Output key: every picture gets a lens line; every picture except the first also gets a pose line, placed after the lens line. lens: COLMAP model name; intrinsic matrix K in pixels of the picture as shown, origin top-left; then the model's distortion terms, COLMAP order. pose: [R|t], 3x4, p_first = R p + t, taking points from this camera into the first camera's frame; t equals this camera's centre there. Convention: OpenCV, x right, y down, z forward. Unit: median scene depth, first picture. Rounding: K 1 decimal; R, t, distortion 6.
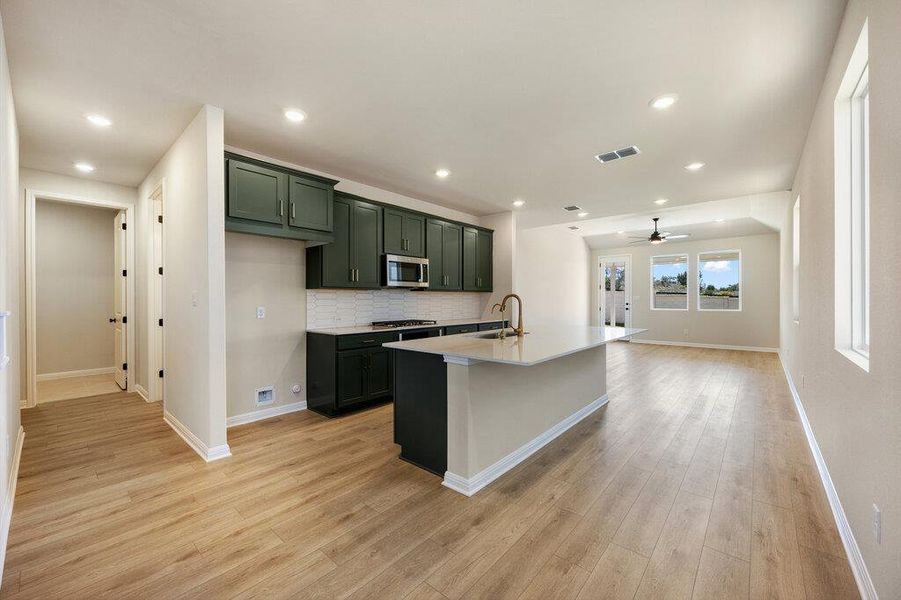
lens RADIAL K [[357.0, 0, 450.5], [0, 357.0, 300.0], [0, 0, 1]] dist [-0.002003, -0.000111]
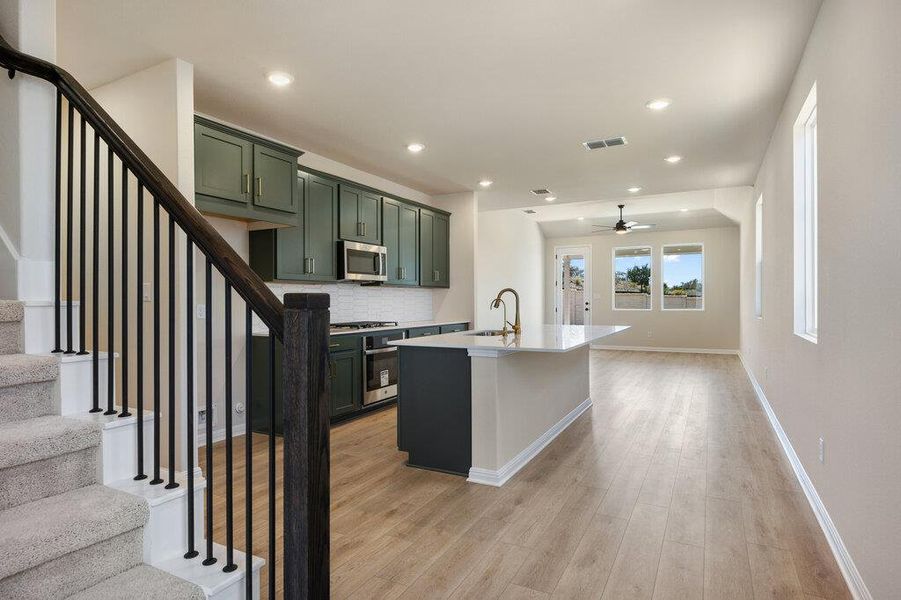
lens RADIAL K [[498.6, 0, 453.2], [0, 498.6, 301.9], [0, 0, 1]] dist [-0.000076, 0.000415]
pose [[0.972392, -0.003206, 0.233330, -0.189316], [0.003139, 0.999995, 0.000659, 0.012108], [-0.233331, 0.000091, 0.972397, -0.161165]]
